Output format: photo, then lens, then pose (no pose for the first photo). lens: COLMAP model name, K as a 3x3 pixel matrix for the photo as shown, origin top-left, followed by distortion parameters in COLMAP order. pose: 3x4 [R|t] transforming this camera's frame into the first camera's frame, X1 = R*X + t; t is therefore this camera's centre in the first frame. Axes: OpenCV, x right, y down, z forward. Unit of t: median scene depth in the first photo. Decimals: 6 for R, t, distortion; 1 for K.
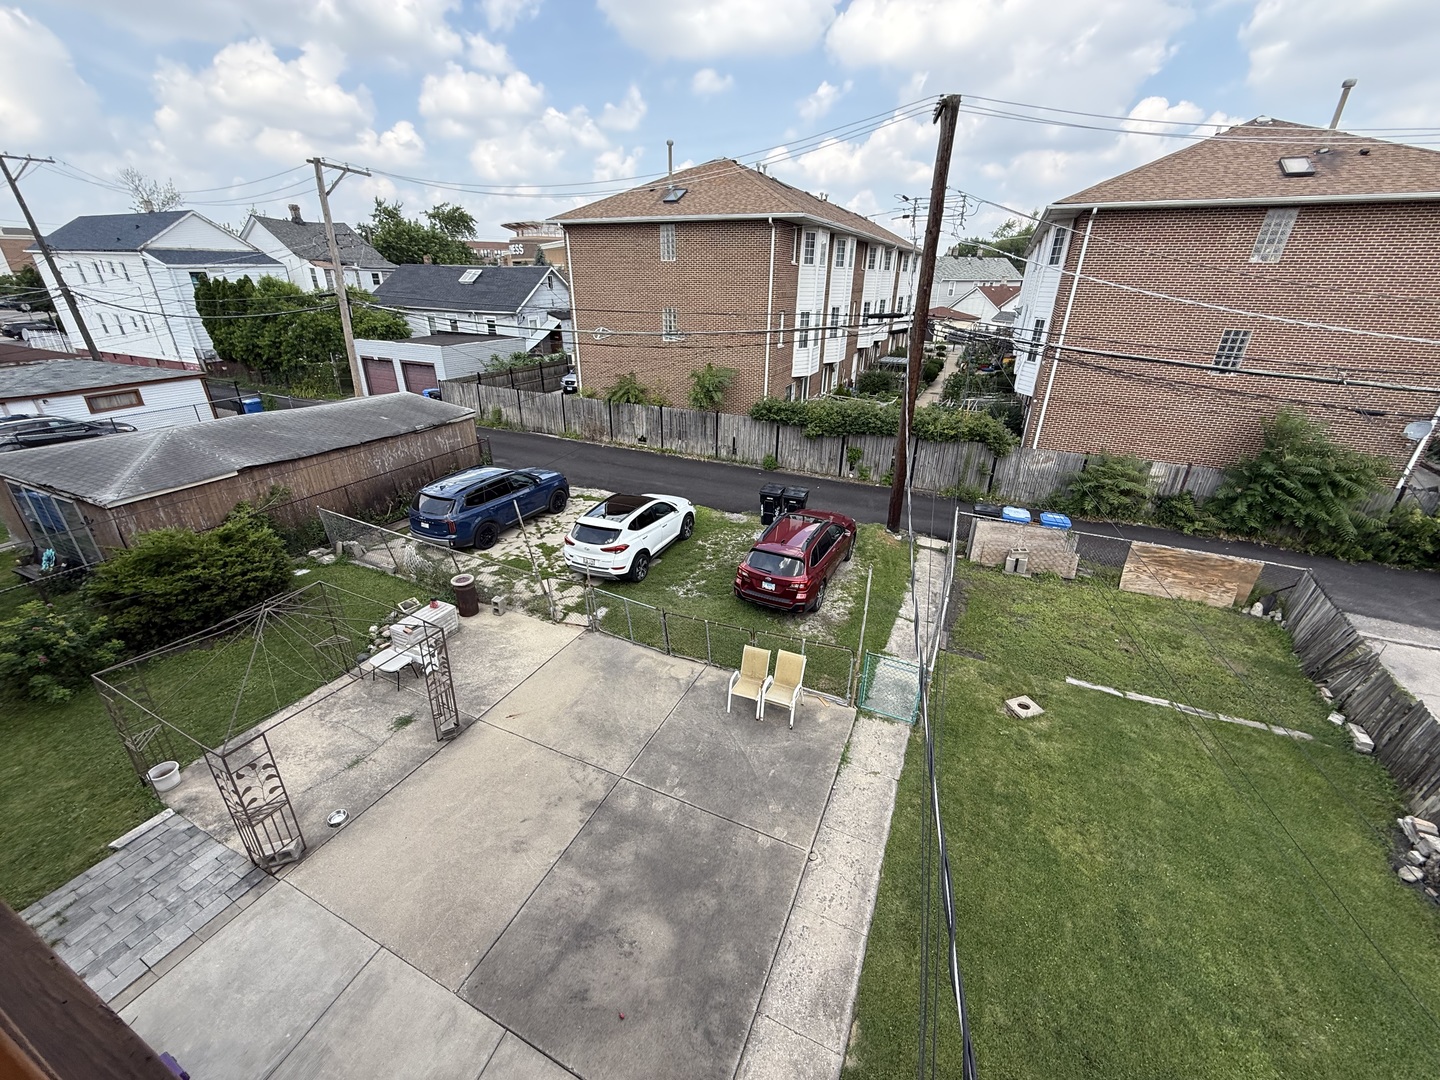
lens RADIAL K [[574.1, 0, 715.9], [0, 574.1, 538.5], [0, 0, 1]] dist [0.003273, -0.000276]
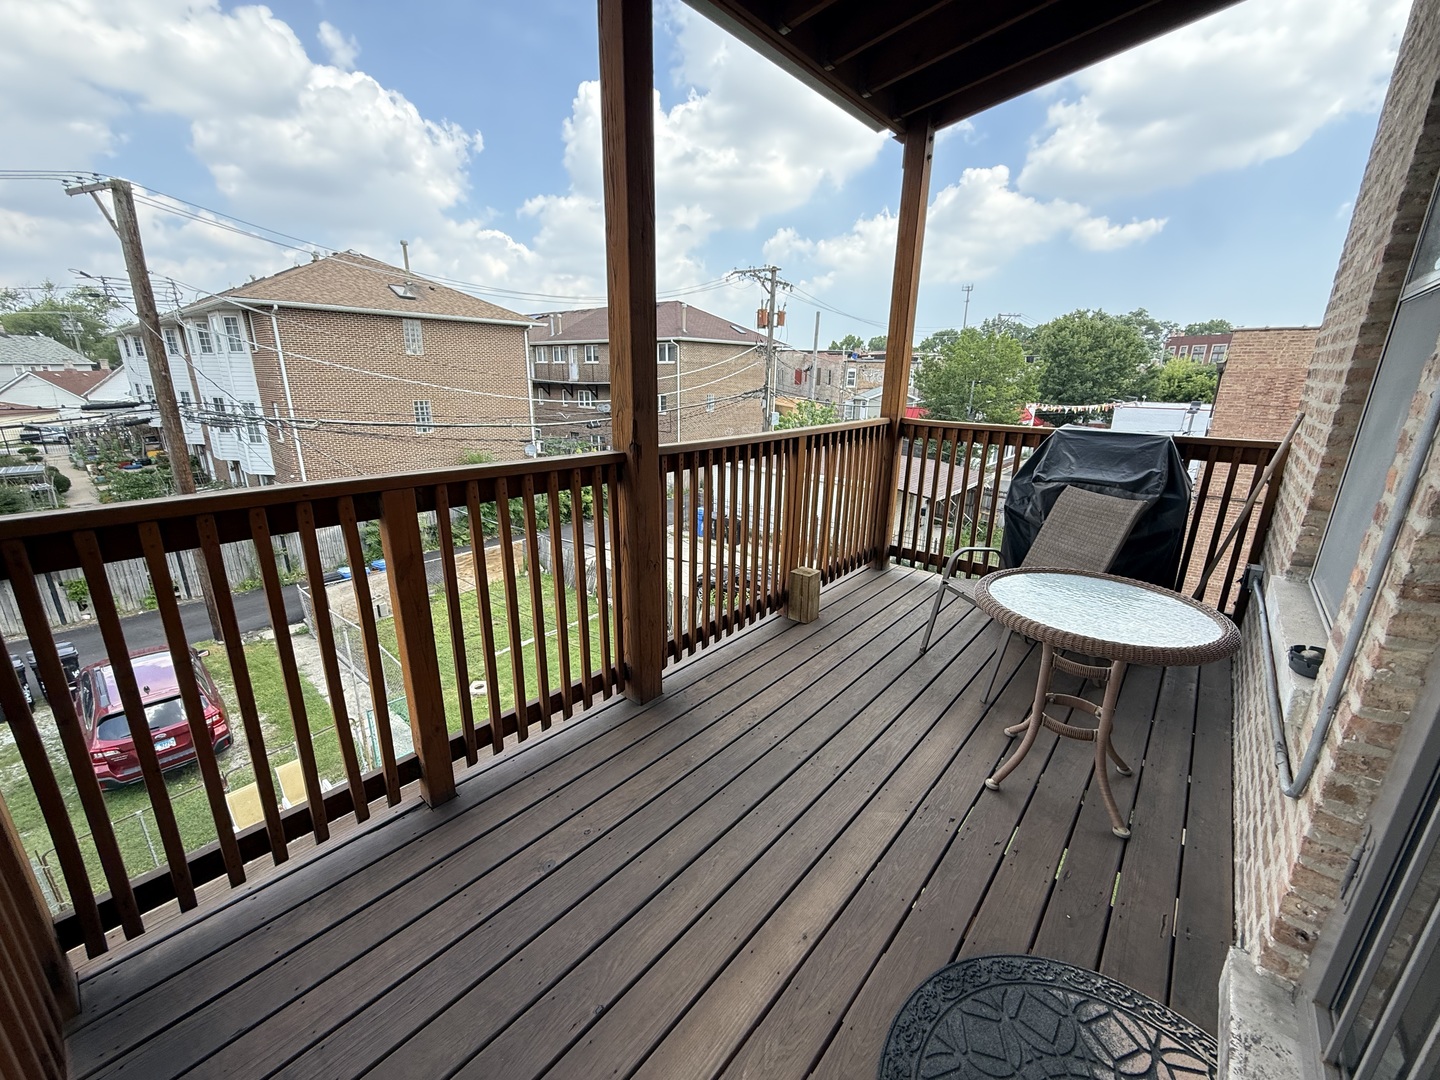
lens RADIAL K [[574.1, 0, 715.9], [0, 574.1, 538.5], [0, 0, 1]] dist [0.003273, -0.000276]
pose [[0.272700, -0.274883, 0.921995, -0.263040], [0.391064, 0.907248, 0.154821, 0.001375], [-0.879036, 0.318339, 0.354903, -0.006674]]
